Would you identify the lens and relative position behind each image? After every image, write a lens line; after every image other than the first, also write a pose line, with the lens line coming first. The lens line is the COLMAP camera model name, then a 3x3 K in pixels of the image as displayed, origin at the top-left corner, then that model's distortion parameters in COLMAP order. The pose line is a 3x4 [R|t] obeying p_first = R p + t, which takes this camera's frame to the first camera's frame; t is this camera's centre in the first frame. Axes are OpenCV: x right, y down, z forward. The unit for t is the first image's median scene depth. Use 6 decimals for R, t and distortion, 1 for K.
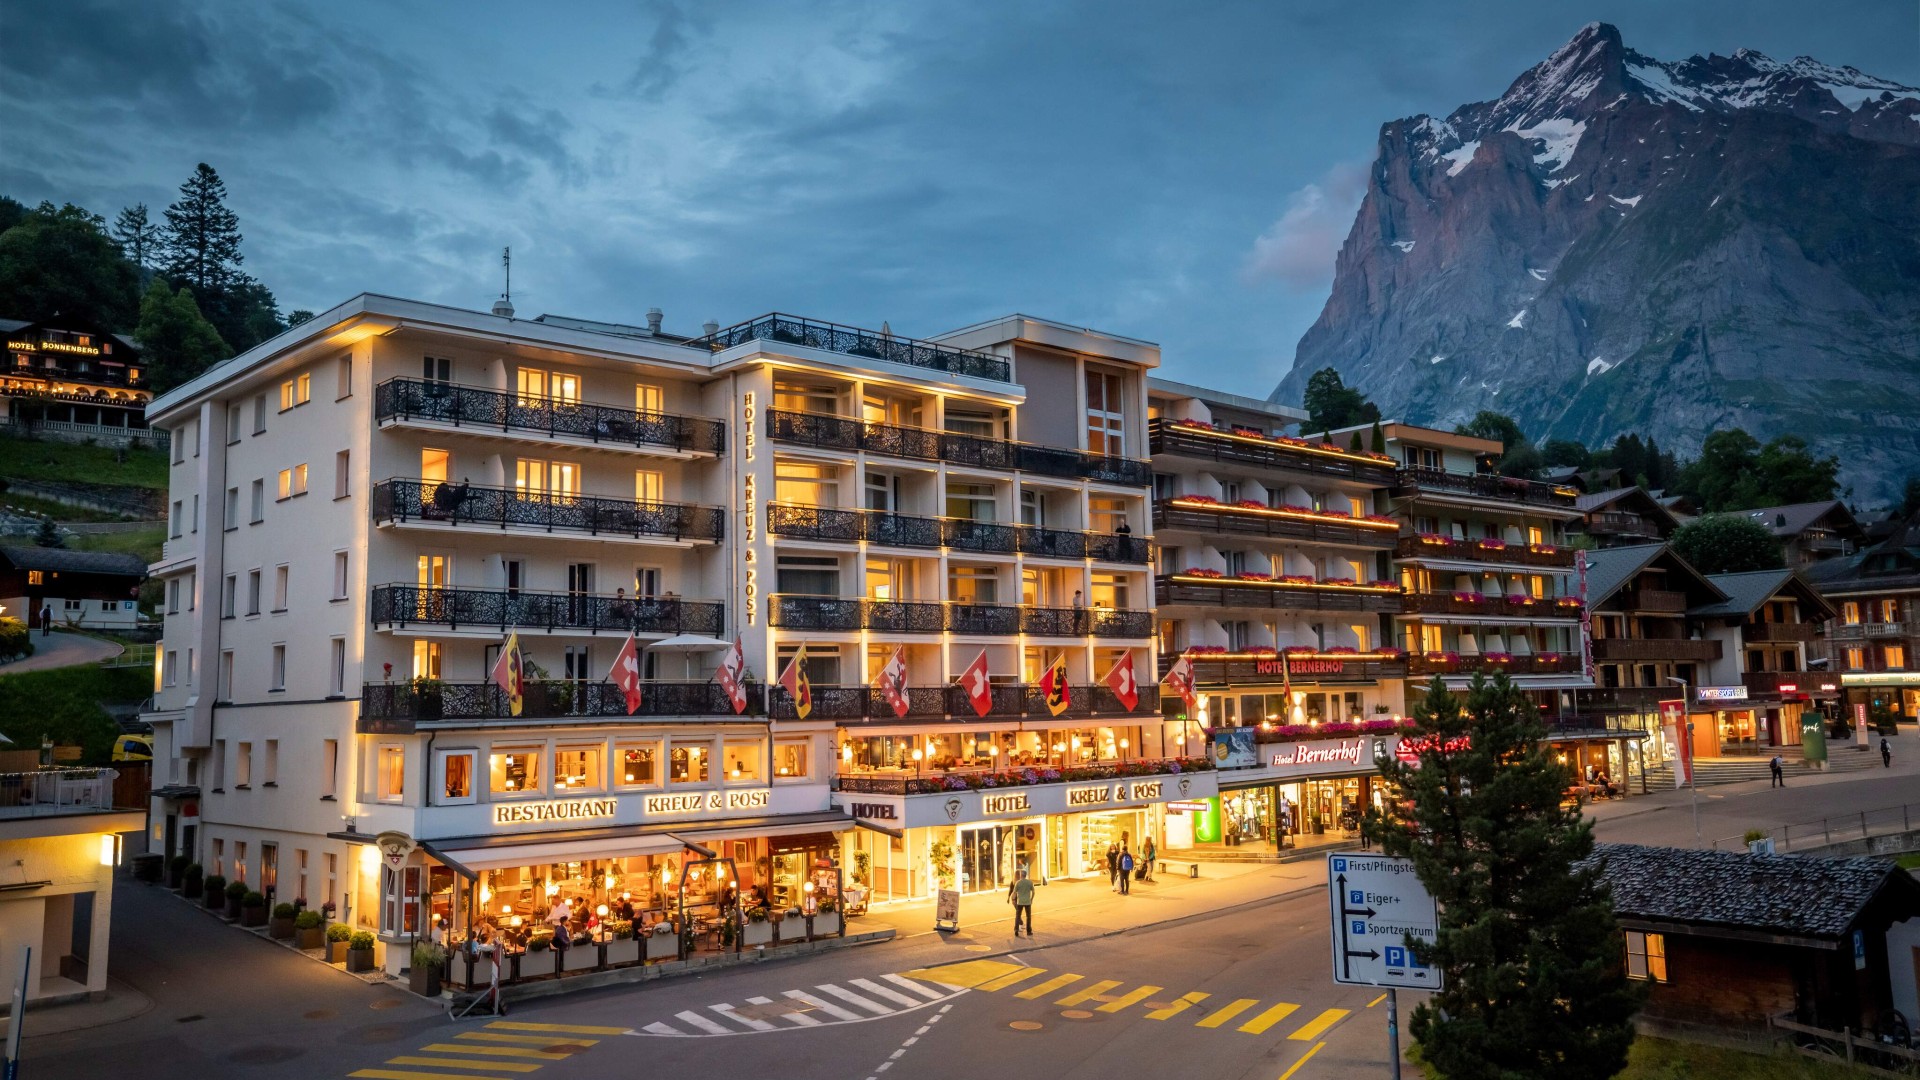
lens RADIAL K [[1513.9, 0, 947.8], [0, 1513.9, 524.7], [0, 0, 1]] dist [0.020672, 0.020211]
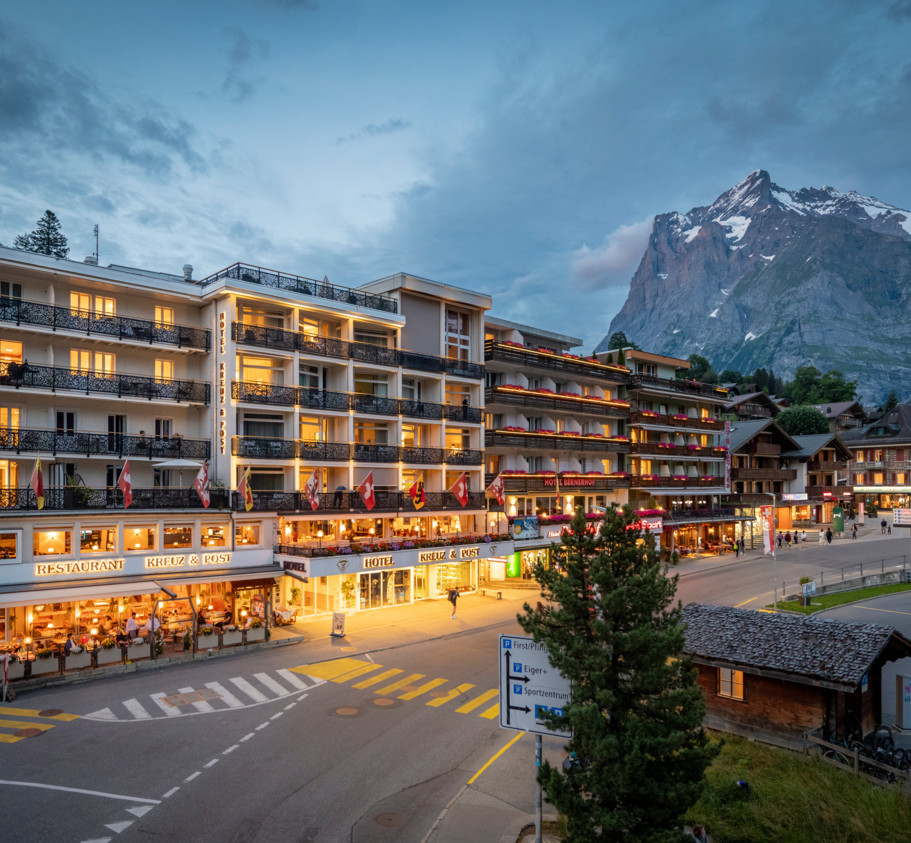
lens RADIAL K [[713.1, 0, 461.1], [0, 713.1, 484.4], [0, 0, 1]] dist [-0.008017, -0.008271]
pose [[0.999446, 0.018116, 0.027904, 0.105236], [-0.021077, 0.993732, 0.109781, 0.007584], [-0.025740, -0.110309, 0.993564, 0.206054]]
